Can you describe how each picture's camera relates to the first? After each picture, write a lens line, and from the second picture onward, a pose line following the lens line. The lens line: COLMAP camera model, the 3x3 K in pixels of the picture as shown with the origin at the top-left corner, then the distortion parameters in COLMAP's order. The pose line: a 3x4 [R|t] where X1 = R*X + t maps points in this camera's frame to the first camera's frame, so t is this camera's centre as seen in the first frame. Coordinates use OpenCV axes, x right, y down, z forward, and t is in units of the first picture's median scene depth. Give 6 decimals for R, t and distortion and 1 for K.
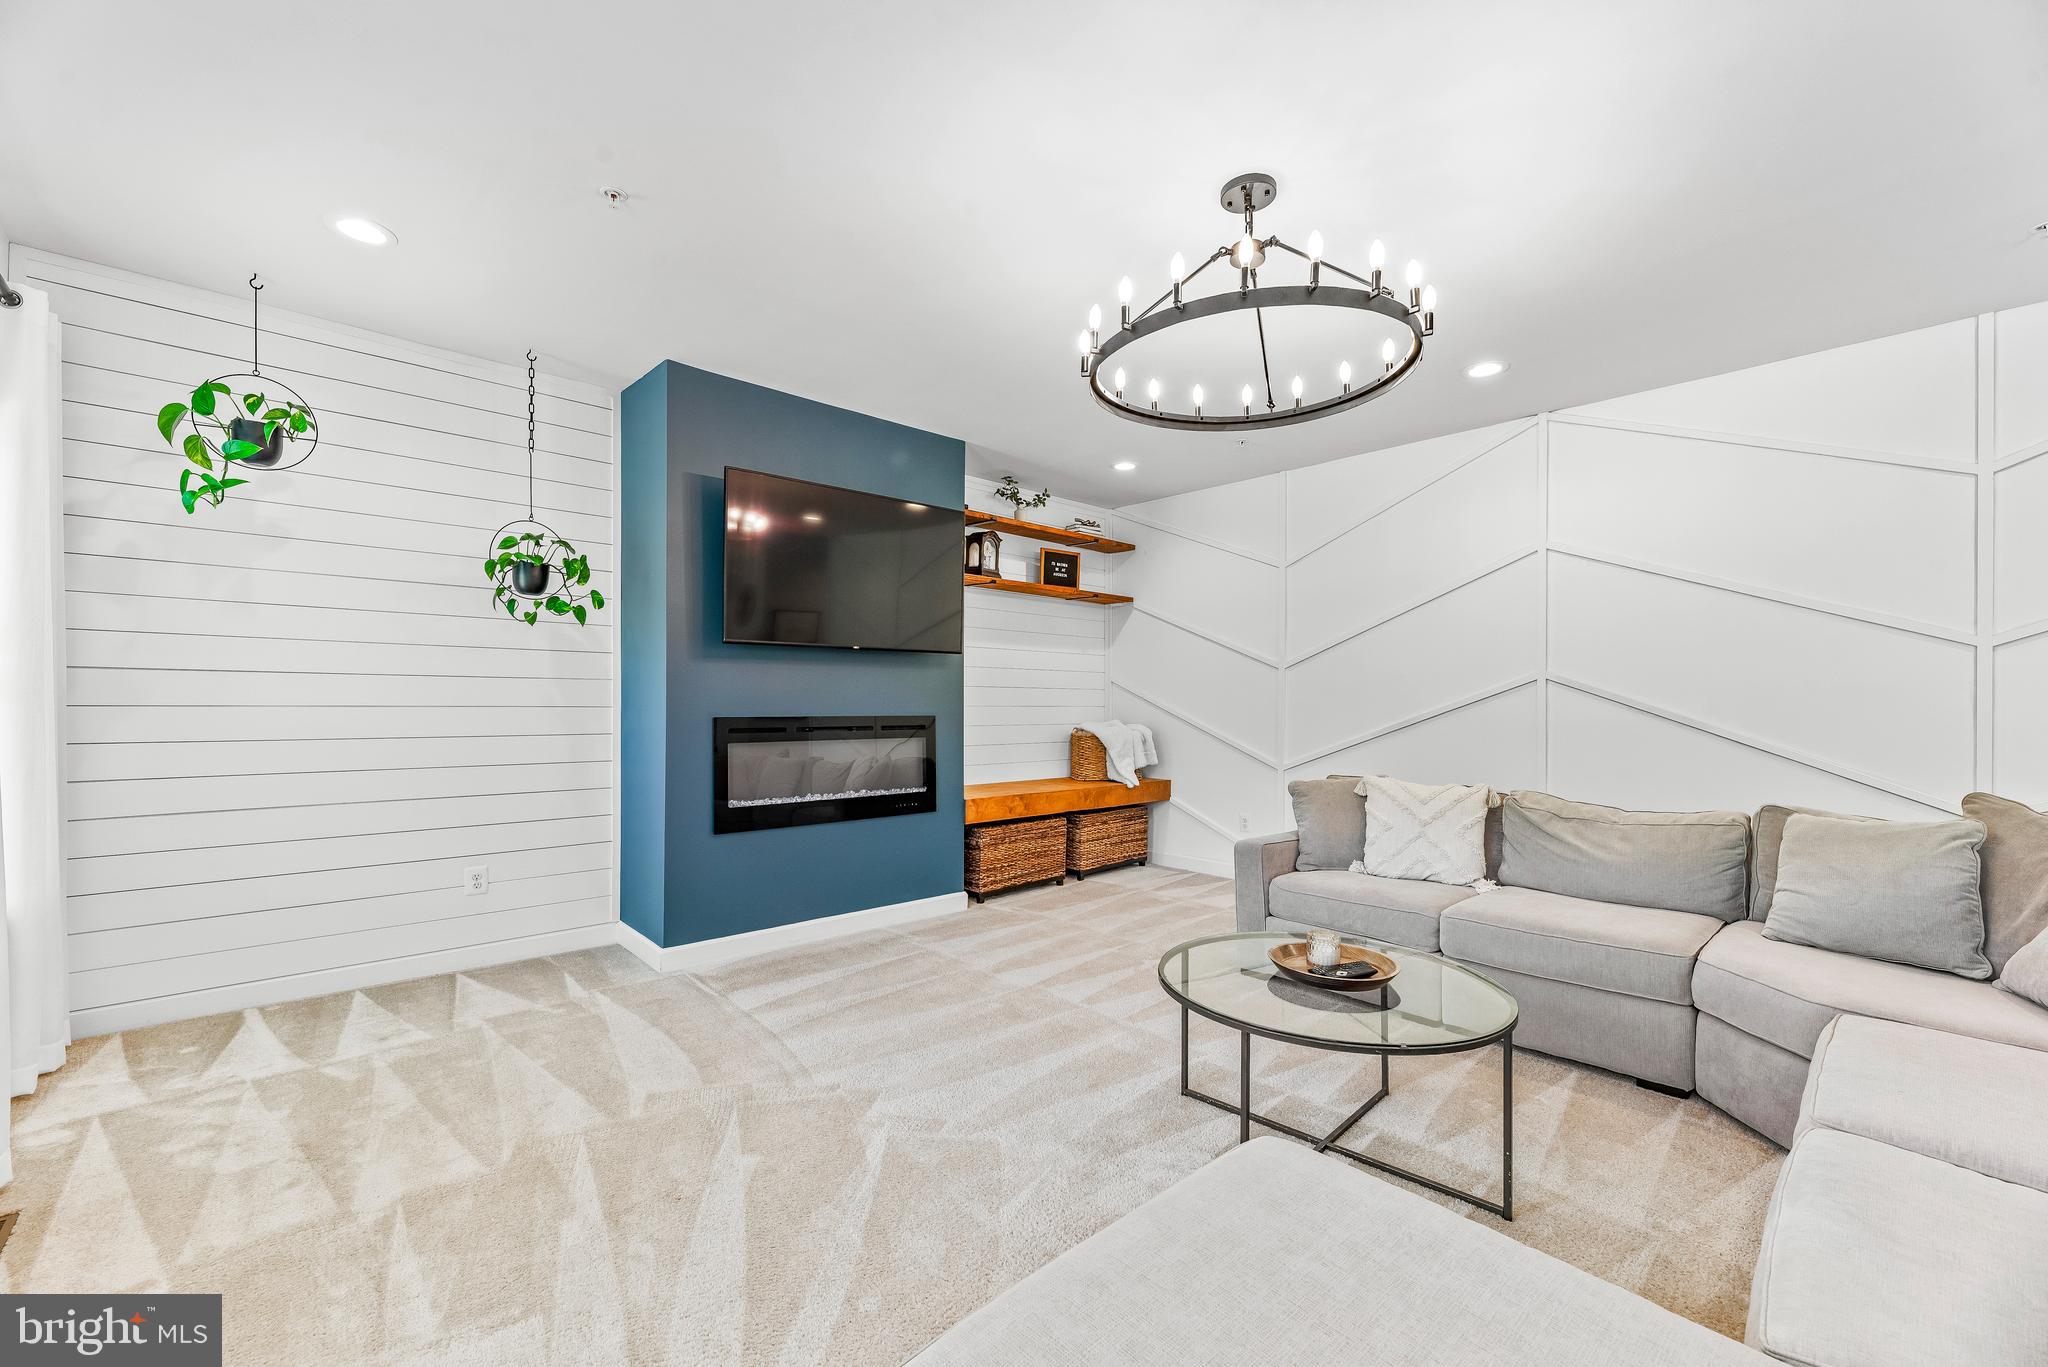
lens RADIAL K [[838.9, 0, 1030.3], [0, 838.9, 701.0], [0, 0, 1]] dist [0.001753, 0.000136]
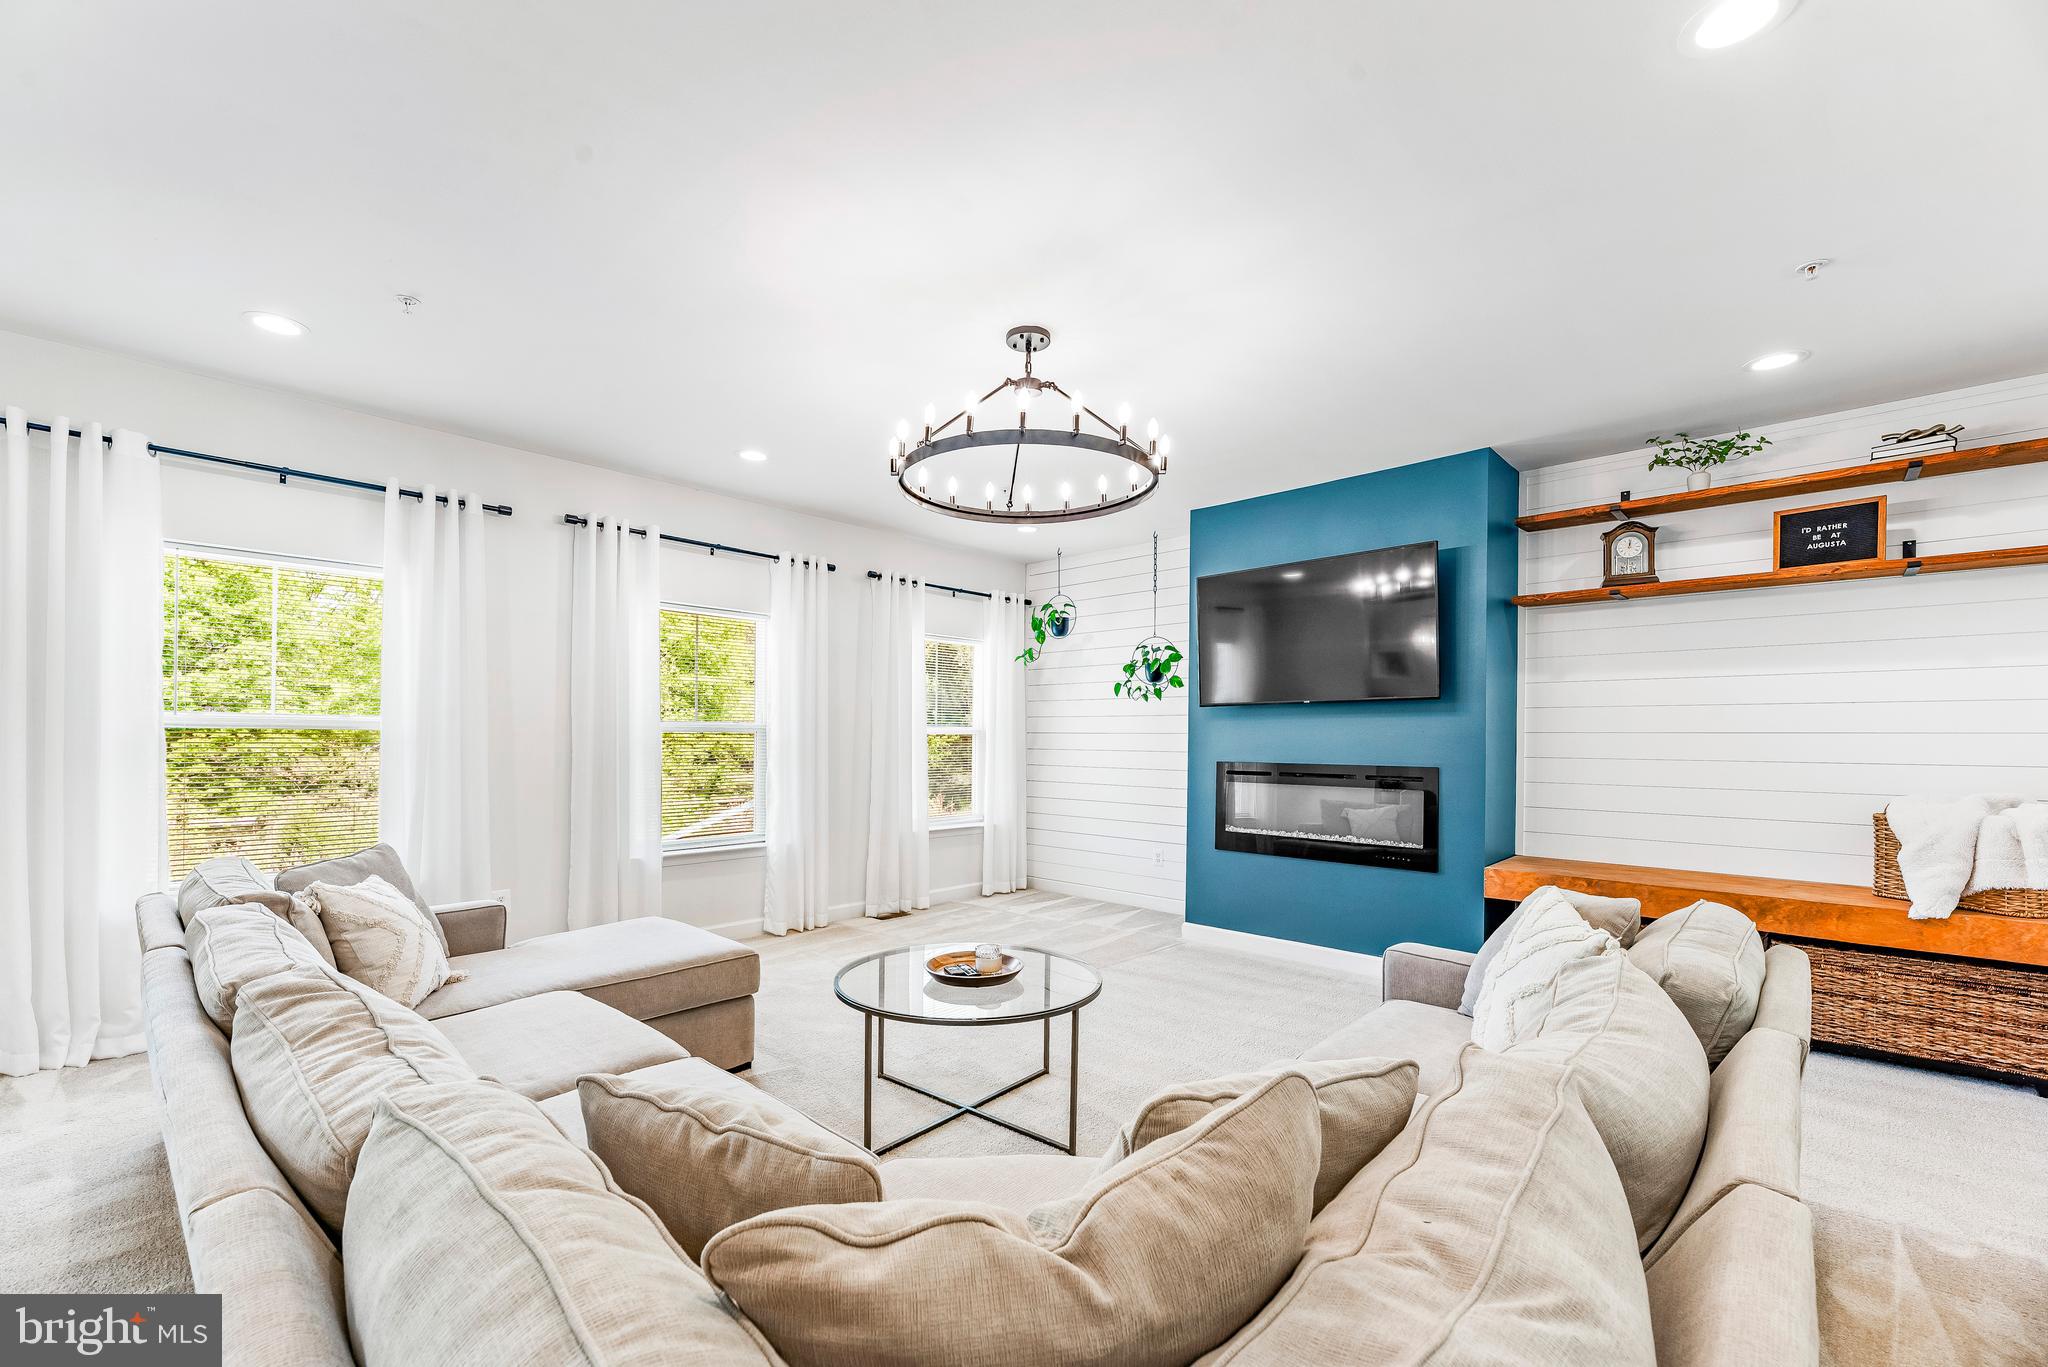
lens RADIAL K [[838.5, 0, 1009.4], [0, 838.5, 736.7], [0, 0, 1]] dist [0.000117, -0.000061]
pose [[0.053493, -0.008793, -0.998529, 0.912639], [-0.006339, 0.999938, -0.009145, -0.005467], [0.998548, 0.006819, 0.053434, 0.582582]]
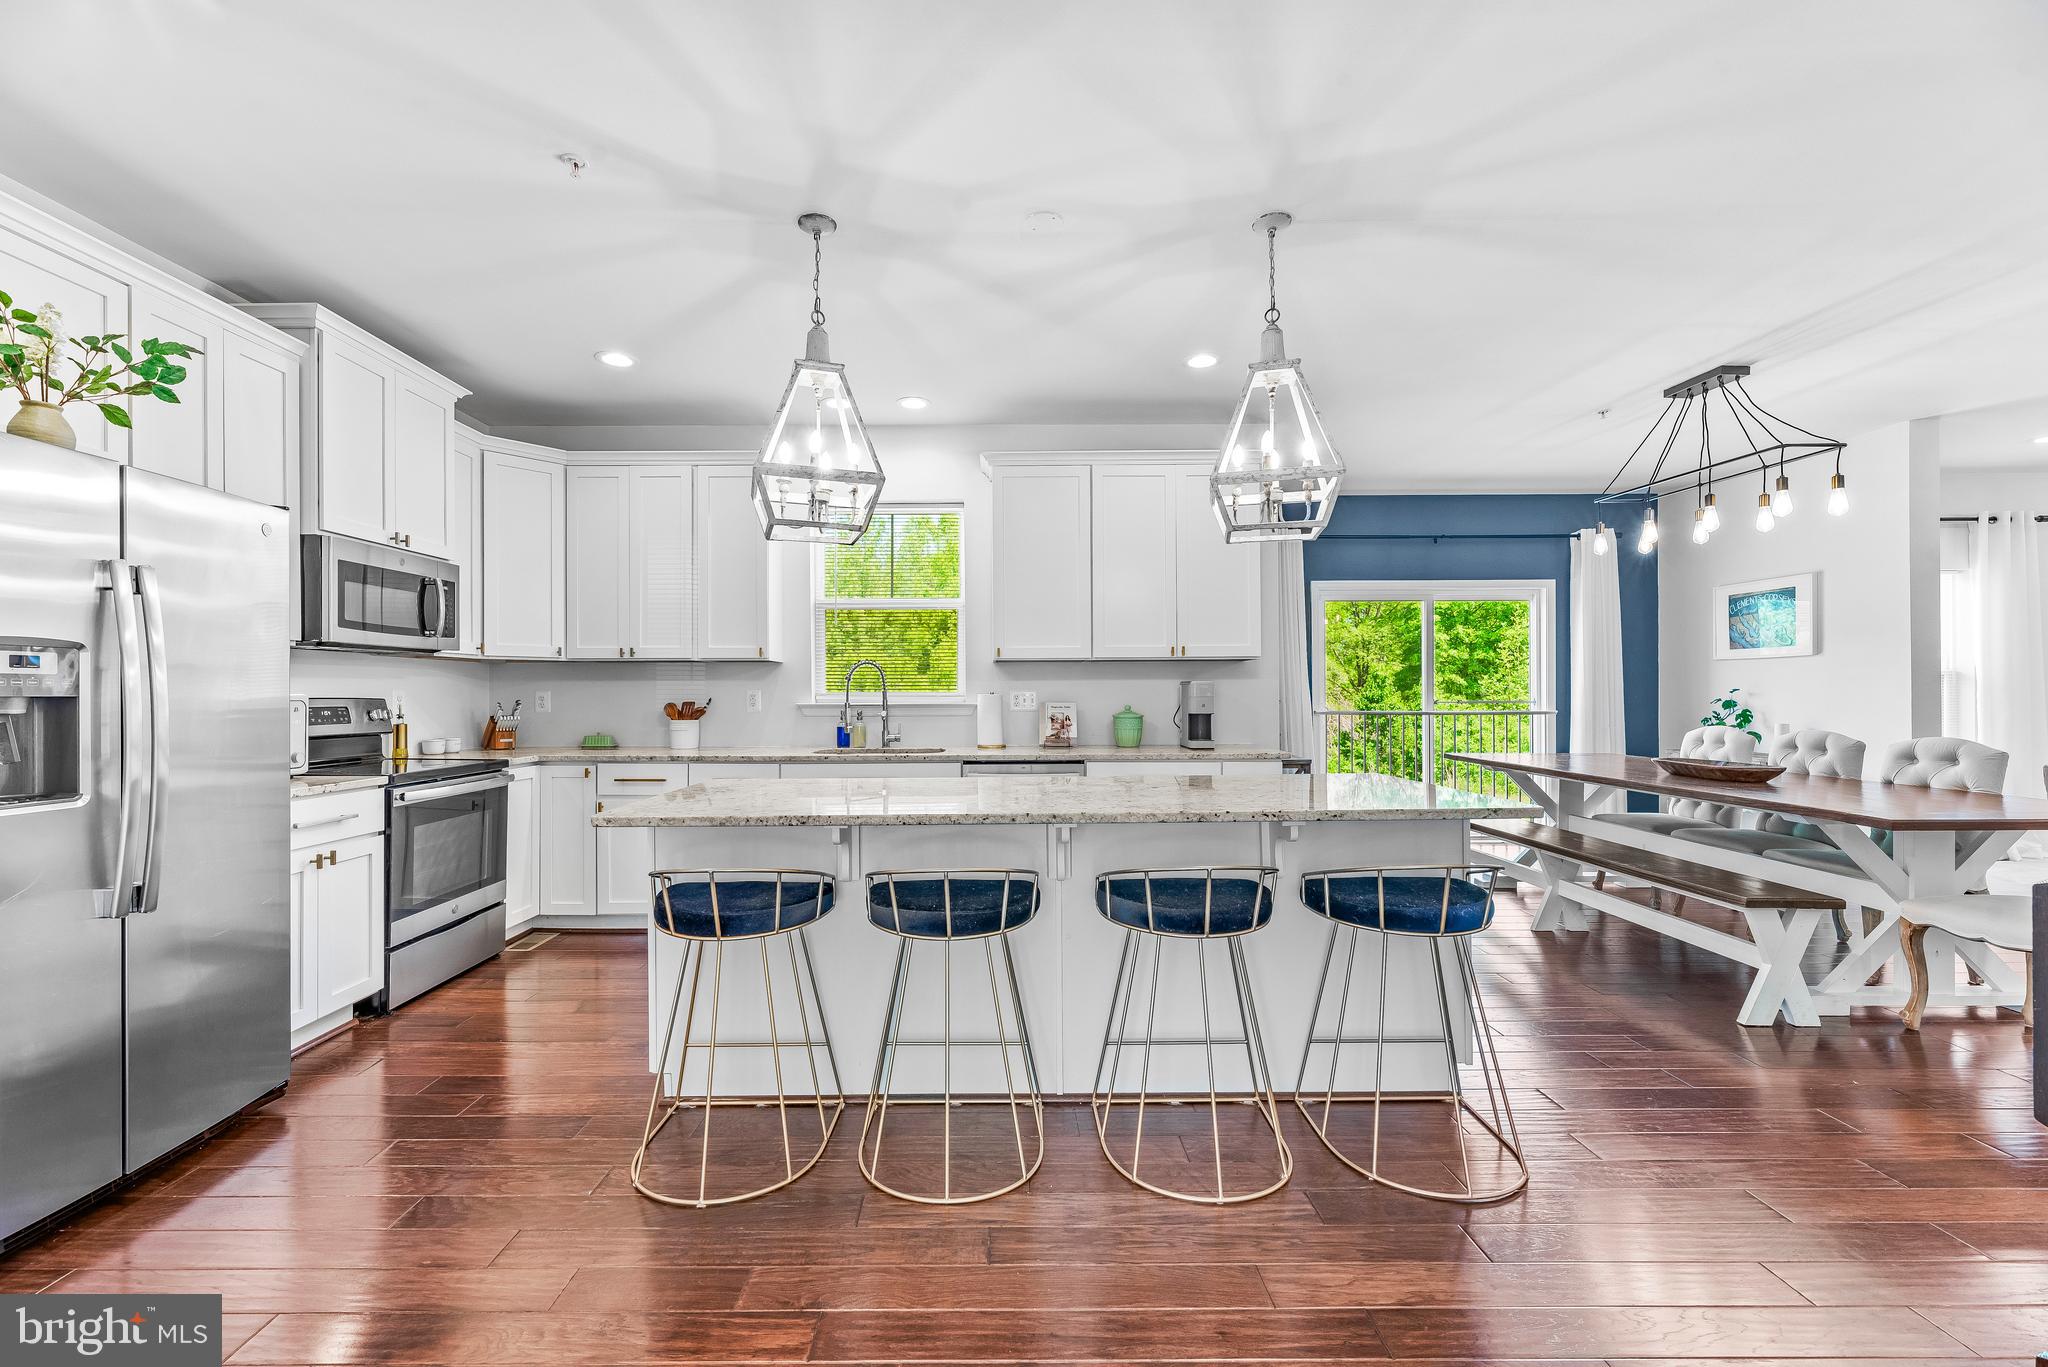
lens RADIAL K [[834.9, 0, 999.2], [0, 834.9, 689.6], [0, 0, 1]] dist [0.002299, 0.000132]
pose [[-0.683282, -0.006615, -0.730125, 2.167290], [-0.000220, 0.999961, -0.008855, 0.018983], [0.730154, -0.005890, -0.683257, -0.336979]]
